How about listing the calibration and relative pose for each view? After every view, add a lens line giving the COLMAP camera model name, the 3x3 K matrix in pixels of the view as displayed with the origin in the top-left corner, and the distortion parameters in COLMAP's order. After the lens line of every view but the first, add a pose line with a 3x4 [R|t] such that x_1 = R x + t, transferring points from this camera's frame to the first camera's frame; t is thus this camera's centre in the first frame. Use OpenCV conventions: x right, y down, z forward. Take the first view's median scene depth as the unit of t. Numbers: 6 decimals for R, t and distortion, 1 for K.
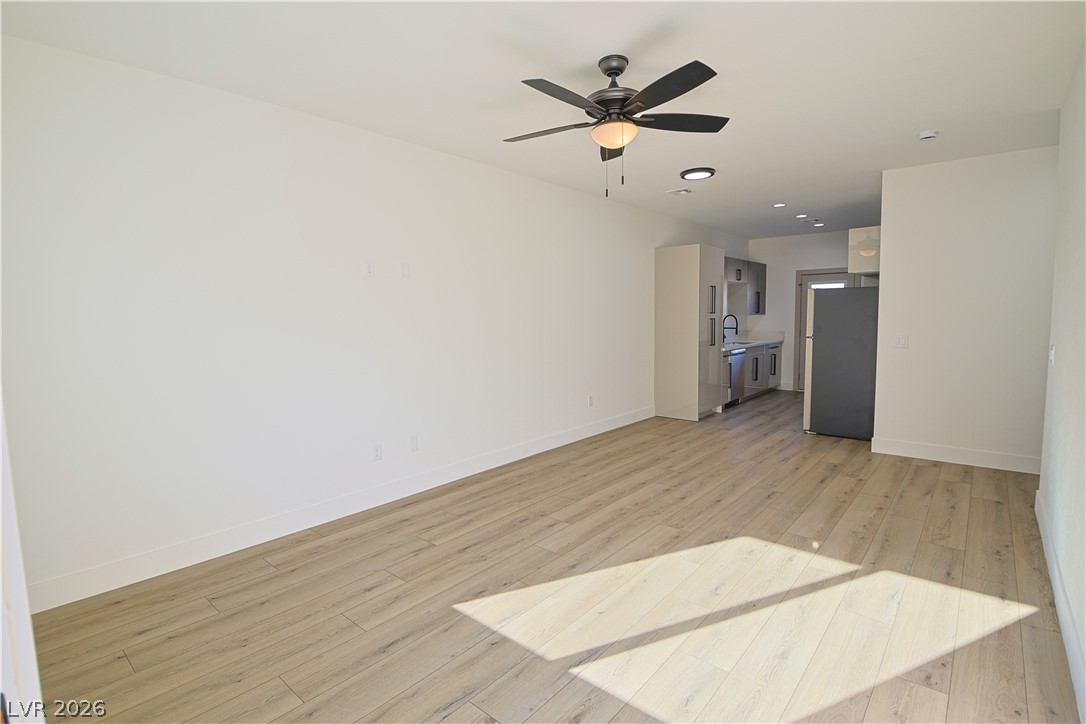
lens RADIAL K [[516.4, 0, 542.2], [0, 516.4, 352.8], [0, 0, 1]] dist [0.026285, -0.036567]
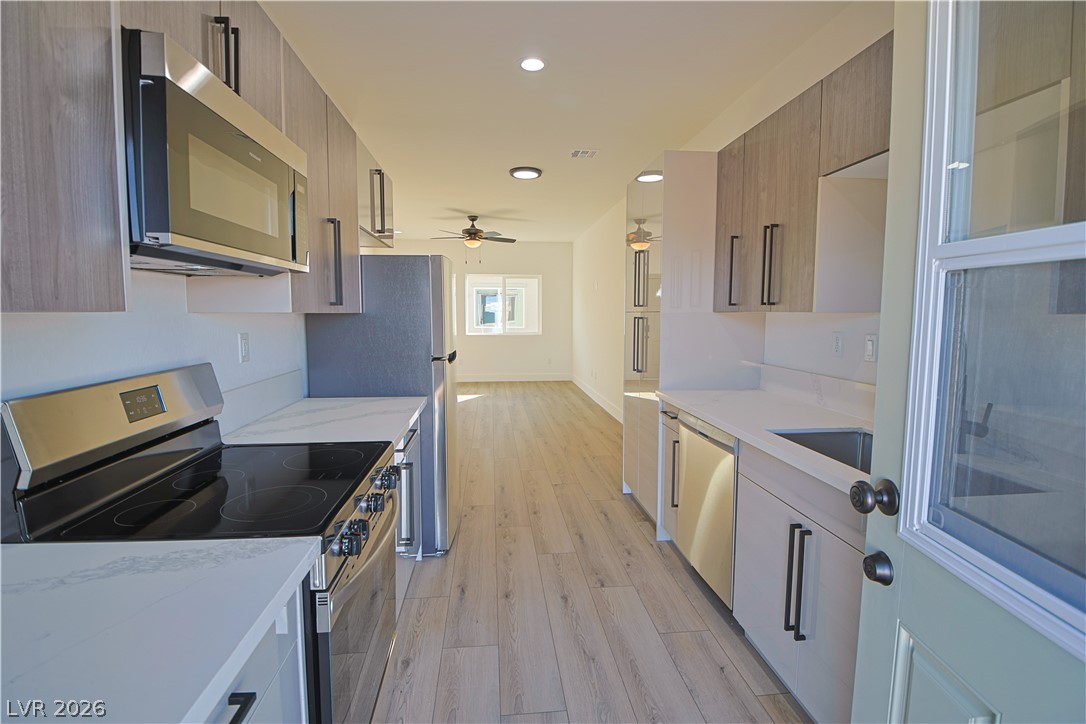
lens RADIAL K [[506.3, 0, 544.1], [0, 506.3, 355.2], [0, 0, 1]] dist [0.024211, -0.034219]
pose [[-0.685467, 0.070045, -0.724727, 1.304933], [-0.048969, 0.988673, 0.141871, -0.165322], [0.726455, 0.132737, -0.674272, 2.218628]]
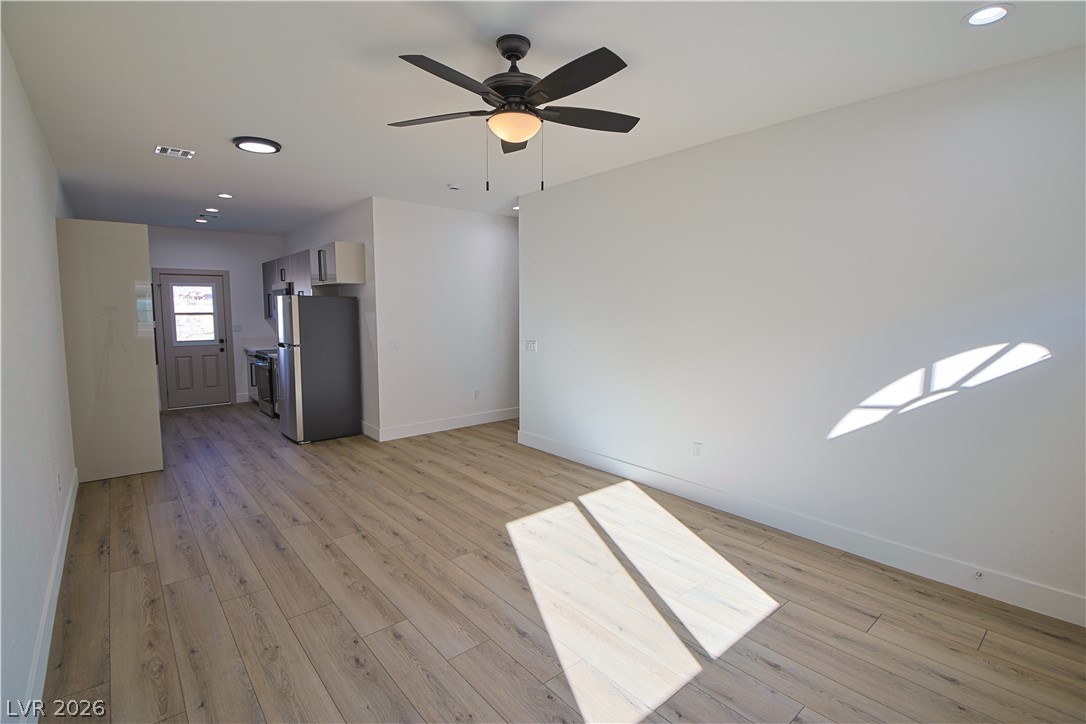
lens RADIAL K [[506.3, 0, 544.1], [0, 506.3, 355.2], [0, 0, 1]] dist [0.024211, -0.034219]
pose [[0.155181, -0.077257, 0.984860, -0.518889], [0.072692, 0.995128, 0.066609, -0.061731], [-0.985208, 0.061255, 0.160041, 0.595176]]
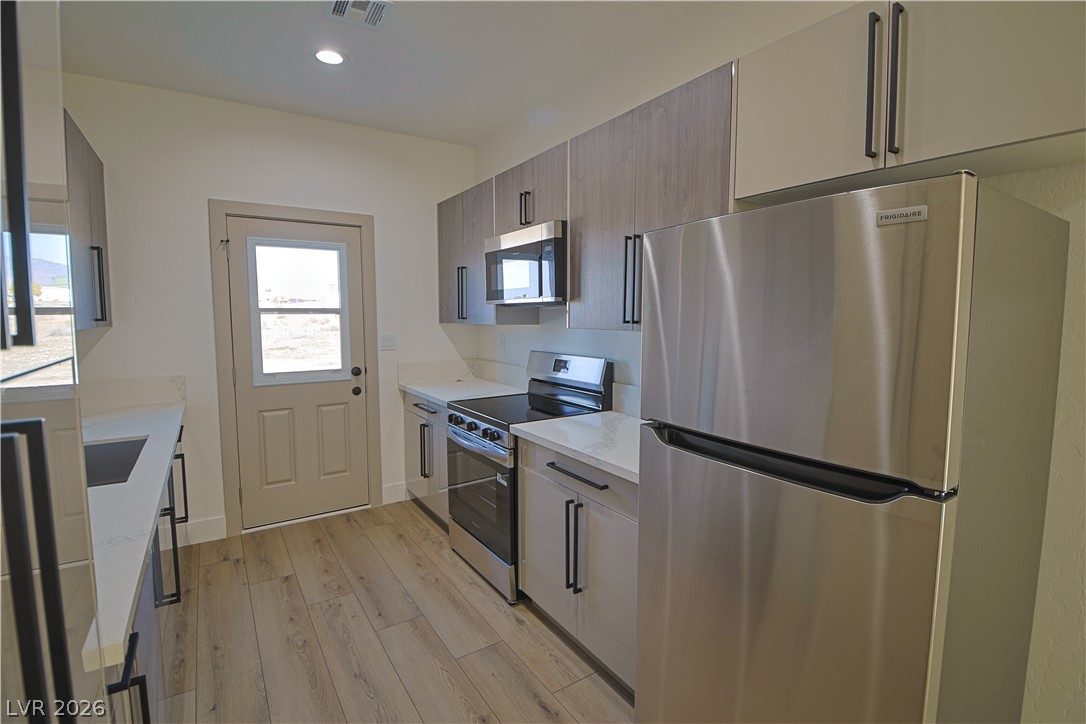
lens RADIAL K [[506.3, 0, 544.1], [0, 506.3, 355.2], [0, 0, 1]] dist [0.024211, -0.034219]
pose [[0.273304, -0.070386, 0.959349, 0.504795], [0.071065, 0.996071, 0.052835, -0.130506], [-0.959299, 0.053736, 0.277232, 1.608053]]
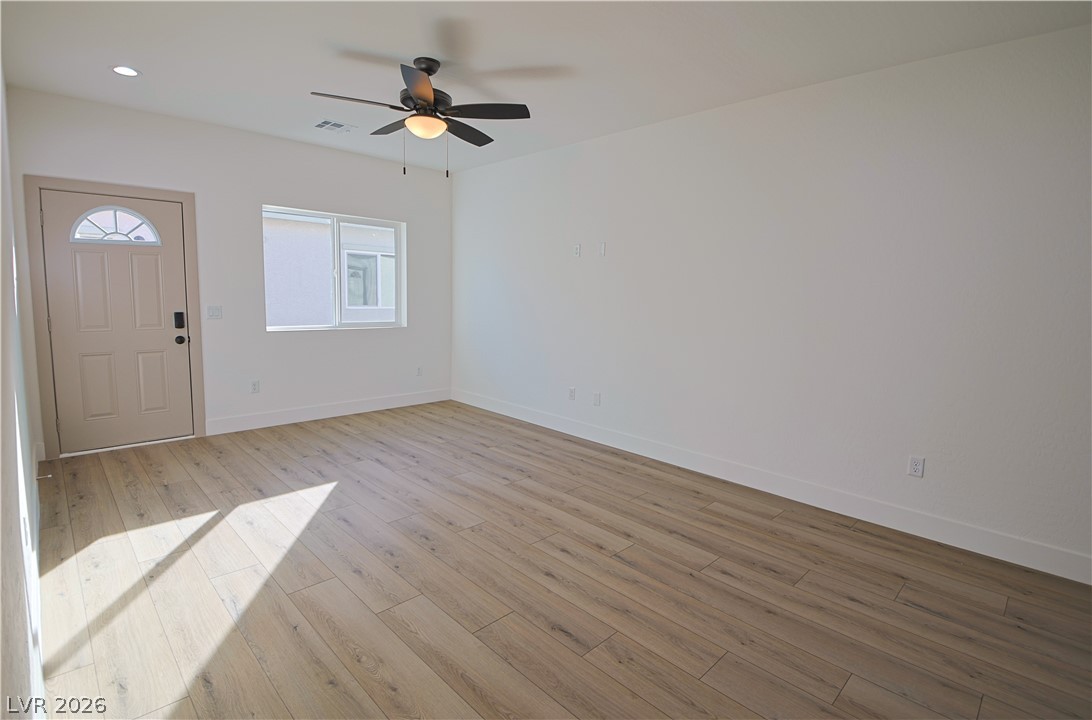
lens RADIAL K [[519.8, 0, 543.7], [0, 519.8, 352.9], [0, 0, 1]] dist [0.028360, -0.038279]
pose [[-0.084725, 0.128812, -0.988043, 0.940568], [-0.101285, 0.985359, 0.137147, -0.078146], [0.991243, 0.111694, -0.070438, 0.993146]]
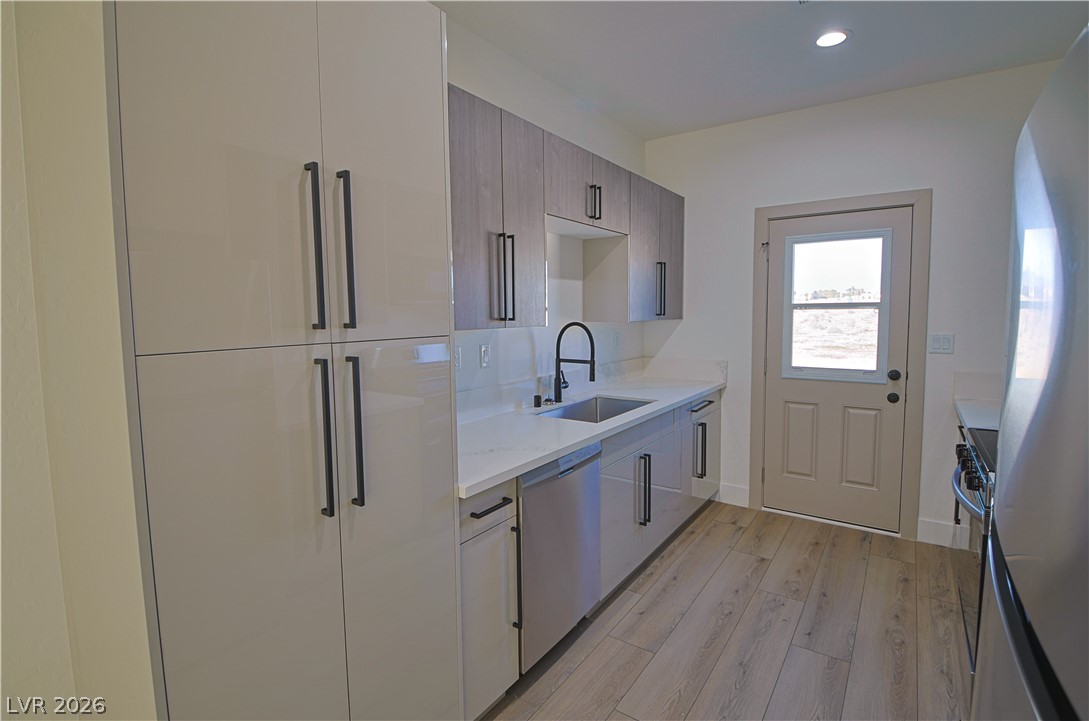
lens RADIAL K [[518.4, 0, 542.2], [0, 518.4, 353.4], [0, 0, 1]] dist [0.028360, -0.038279]
pose [[0.995469, -0.007964, 0.094749, 0.669535], [0.007524, 0.999959, 0.005000, -0.118893], [-0.094785, -0.004265, 0.995489, 1.435063]]
